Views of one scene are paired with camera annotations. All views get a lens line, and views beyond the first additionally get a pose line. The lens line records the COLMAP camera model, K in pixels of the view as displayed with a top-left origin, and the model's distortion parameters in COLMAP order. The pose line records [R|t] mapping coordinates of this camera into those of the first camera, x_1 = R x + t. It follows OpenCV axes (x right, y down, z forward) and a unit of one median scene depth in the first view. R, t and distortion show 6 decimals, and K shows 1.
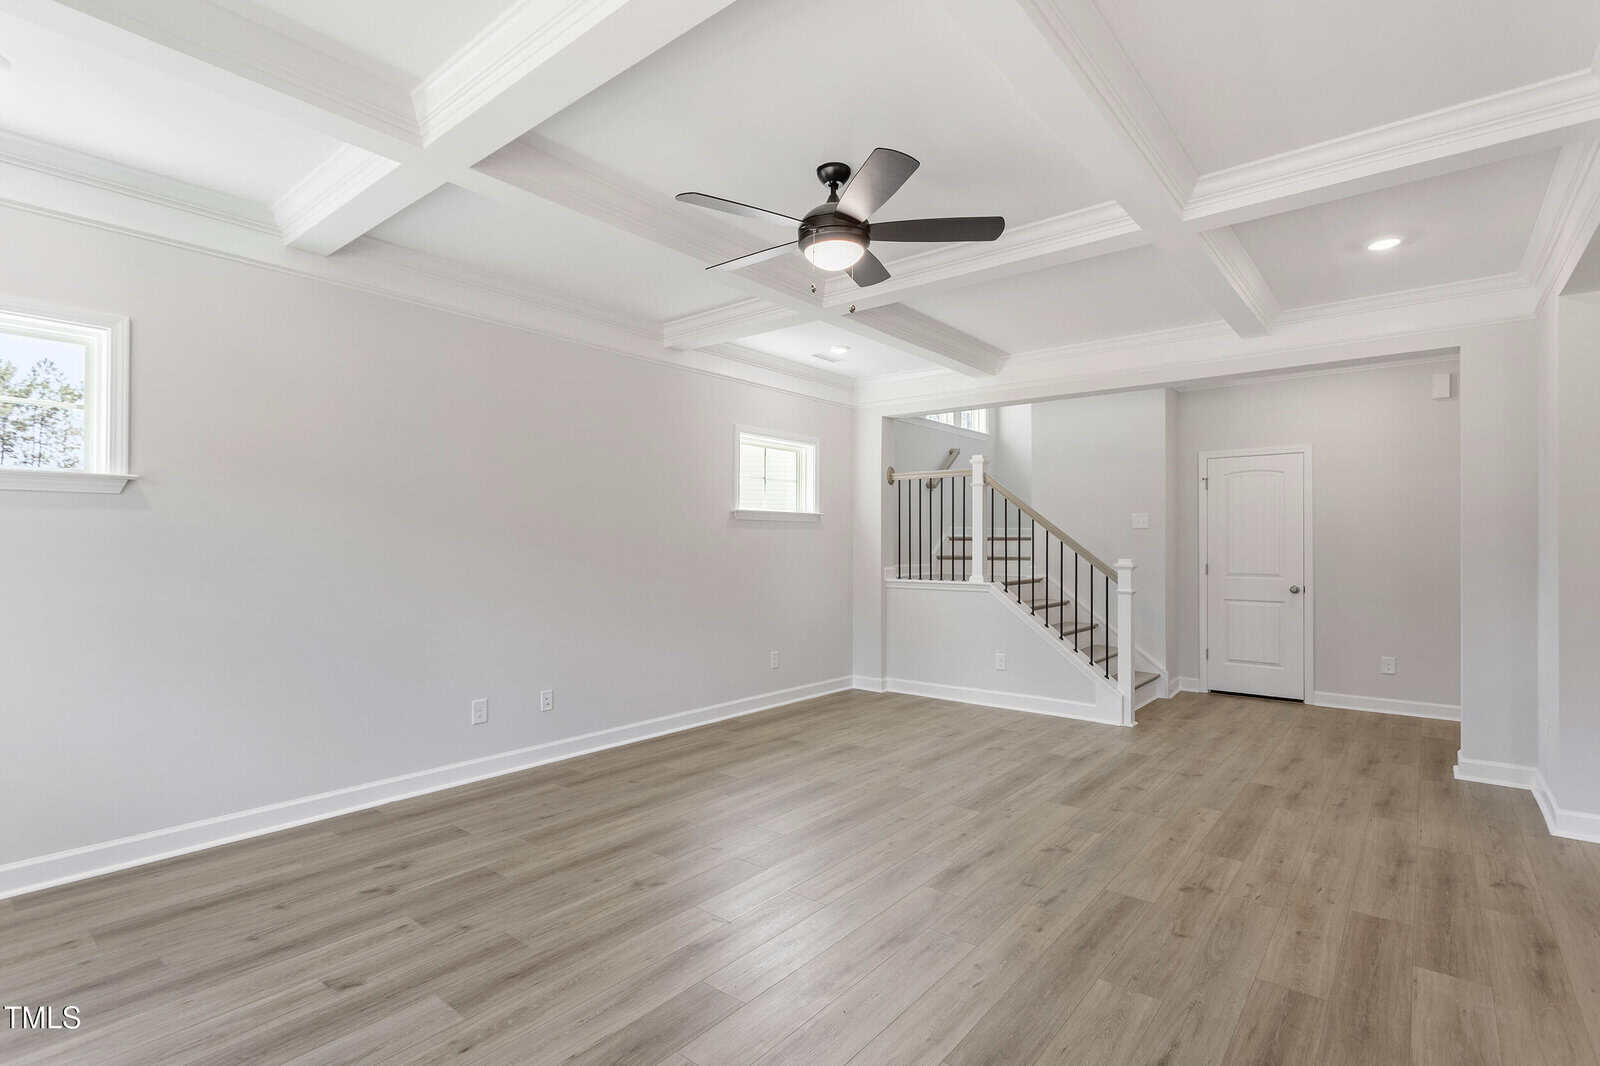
lens RADIAL K [[754.4, 0, 800.0], [0, 754.4, 533.0], [0, 0, 1]] dist [0.001244, 0.000282]
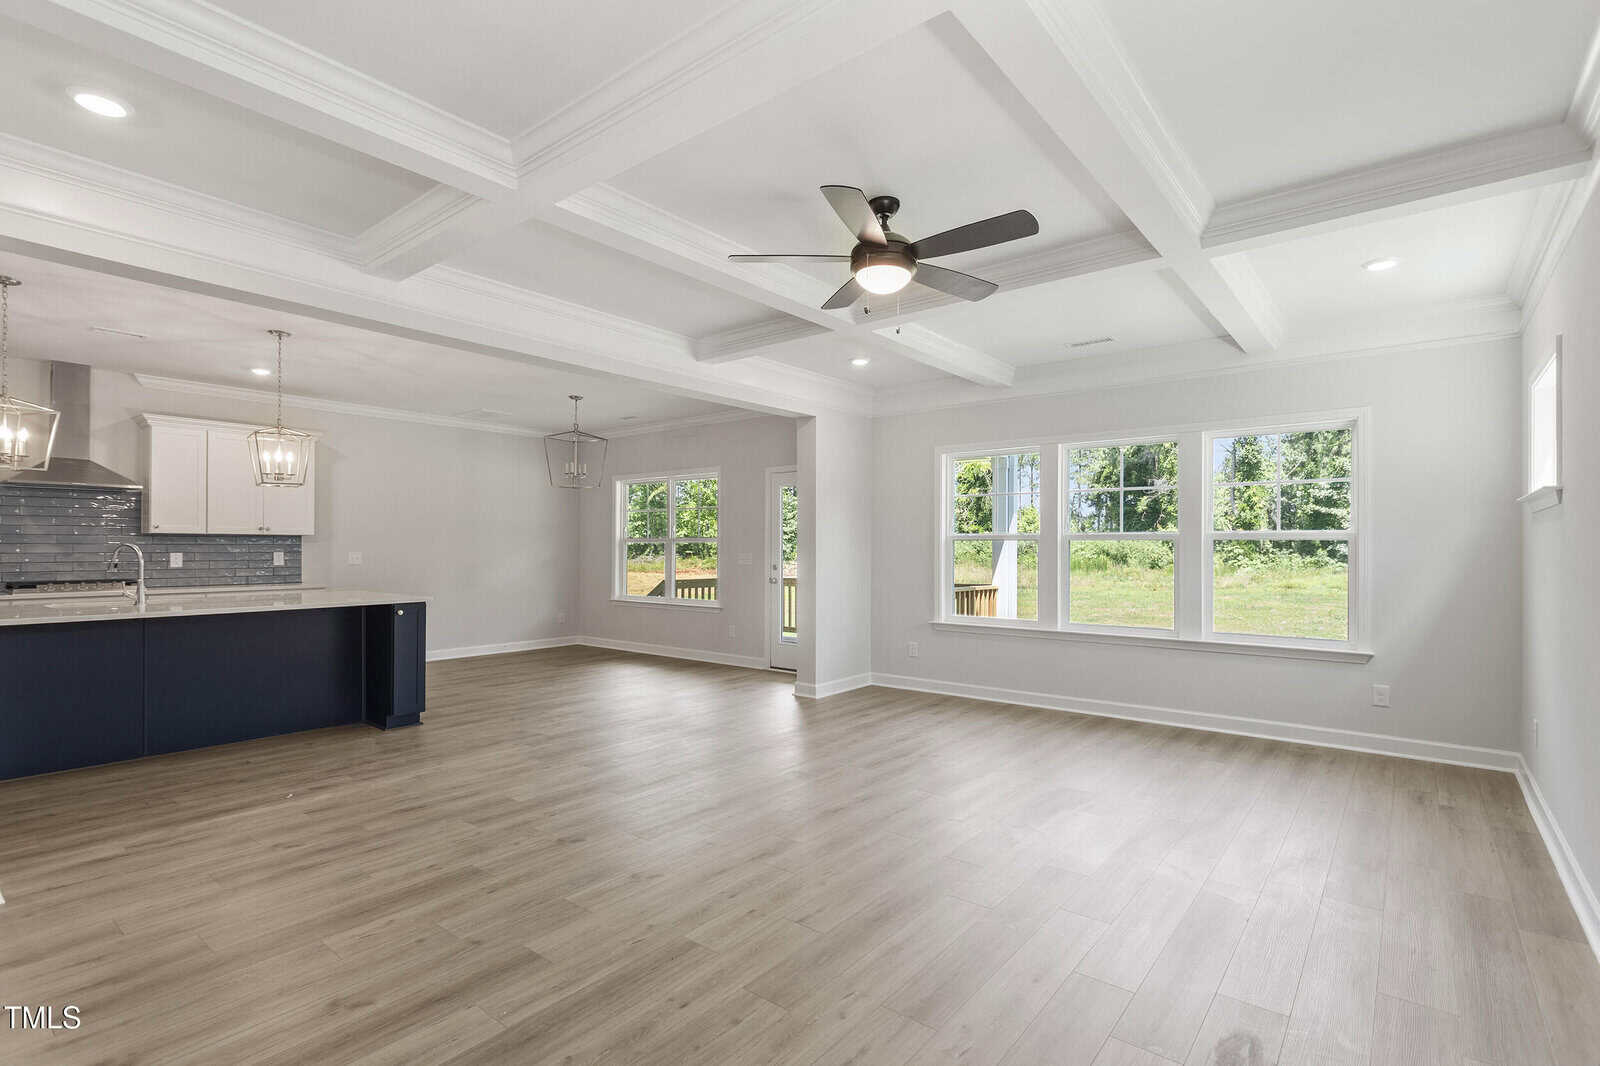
lens RADIAL K [[780.3, 0, 793.9], [0, 780.3, 541.7], [0, 0, 1]] dist [0.009133, 0.000194]
pose [[-0.999955, -0.003197, -0.008917, 0.143965], [-0.002988, 0.999722, -0.023399, 0.027850], [0.008990, -0.023371, -0.999686, 1.696836]]
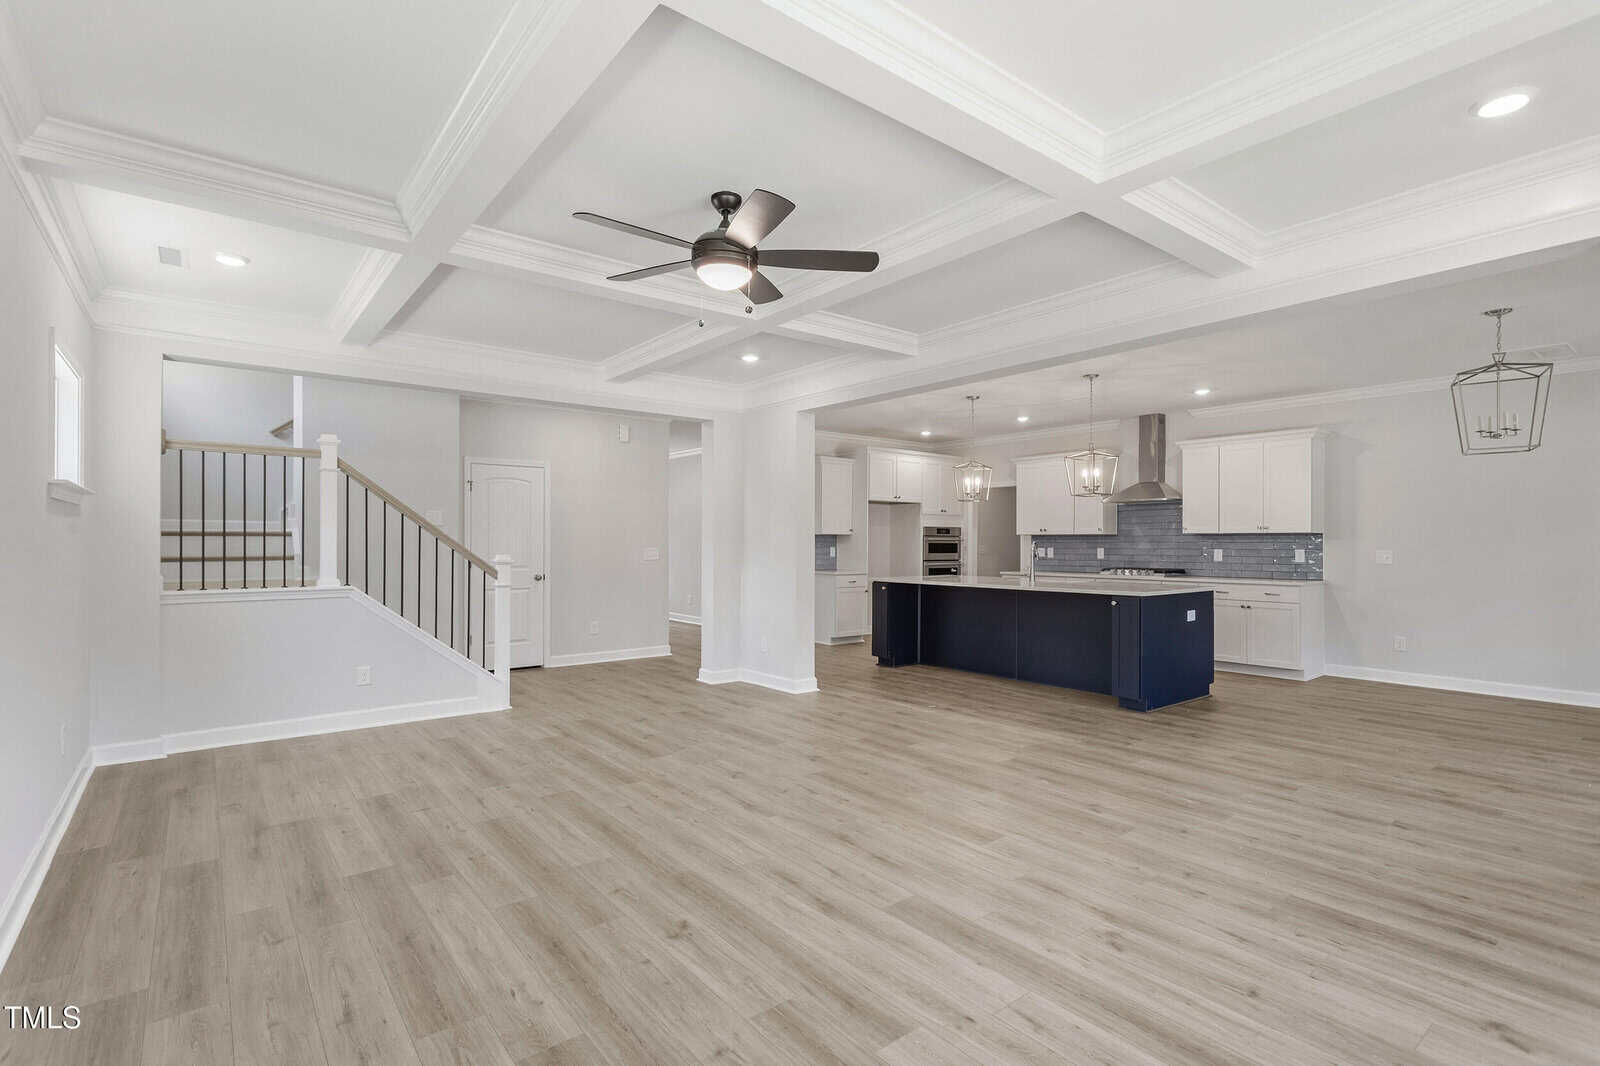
lens RADIAL K [[760.2, 0, 800.0], [0, 760.2, 533.0], [0, 0, 1]] dist [0.016507, 0.000458]
pose [[0.218568, 0.011767, 0.975751, -0.807415], [-0.017297, 0.999817, -0.008183, 0.006996], [-0.975668, -0.015089, 0.218731, 0.524021]]
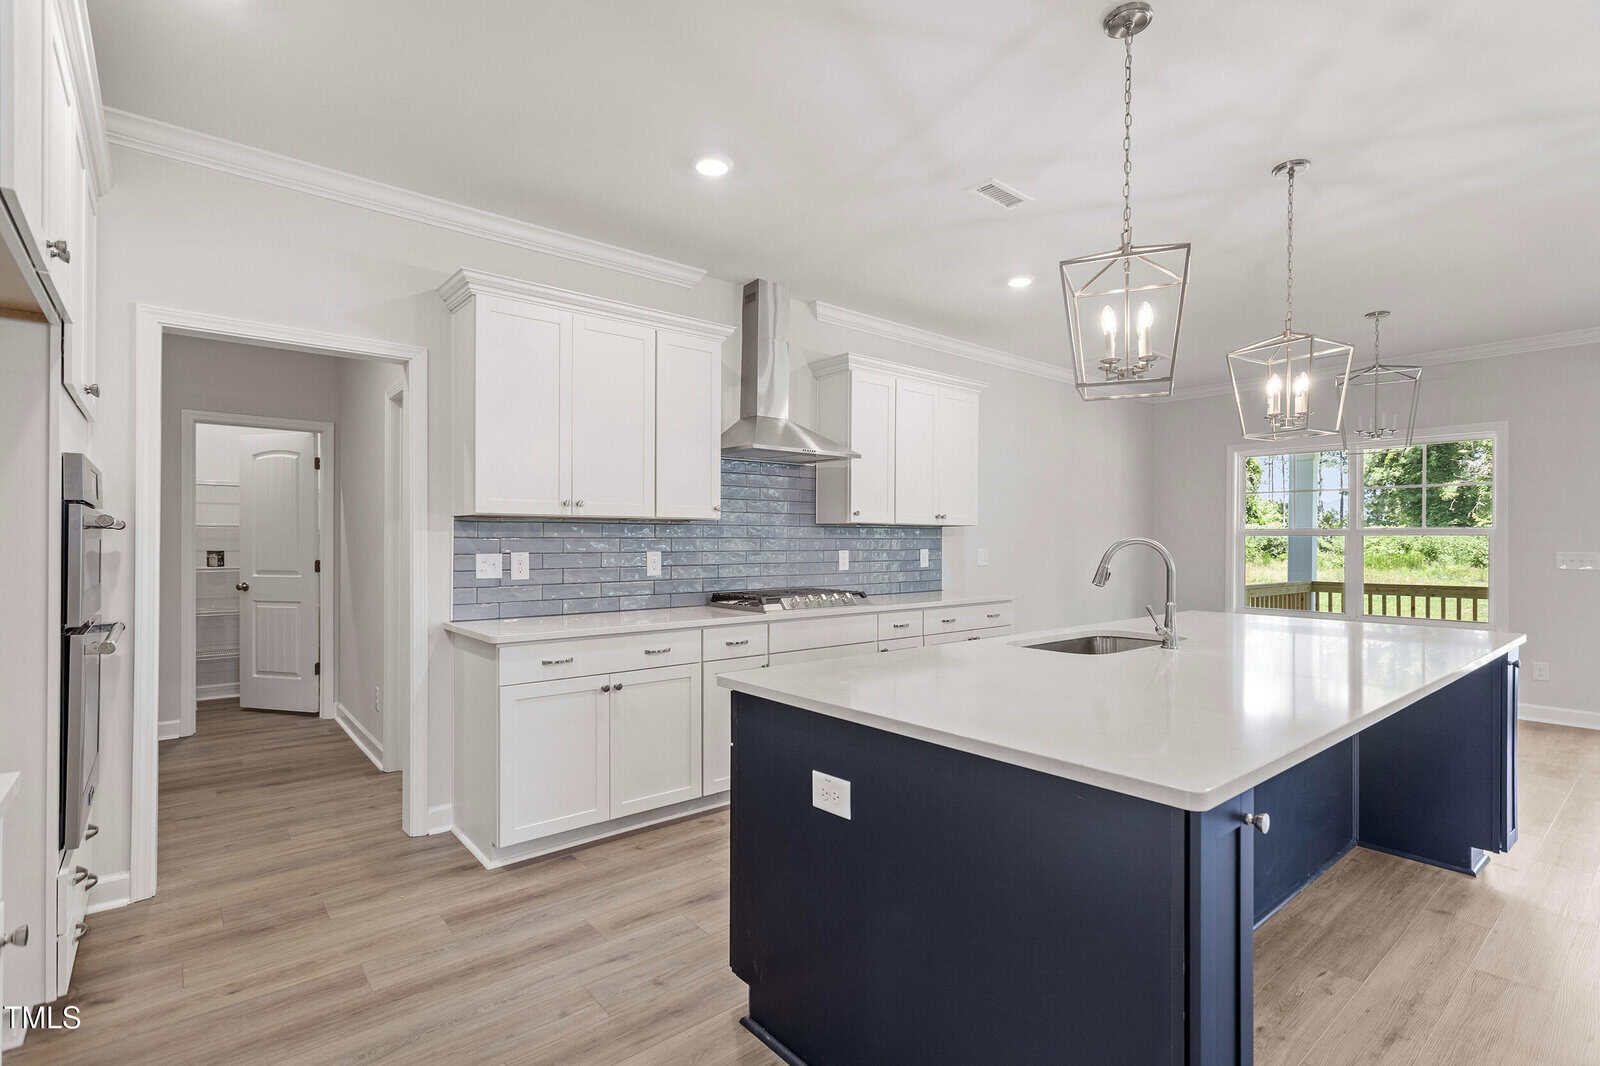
lens RADIAL K [[780.3, 0, 793.9], [0, 780.3, 541.7], [0, 0, 1]] dist [0.009133, 0.000194]
pose [[-0.990361, -0.000942, 0.138506, 1.482742], [-0.003259, 0.999858, -0.016506, 0.022749], [-0.138470, -0.016799, -0.990224, 1.149336]]
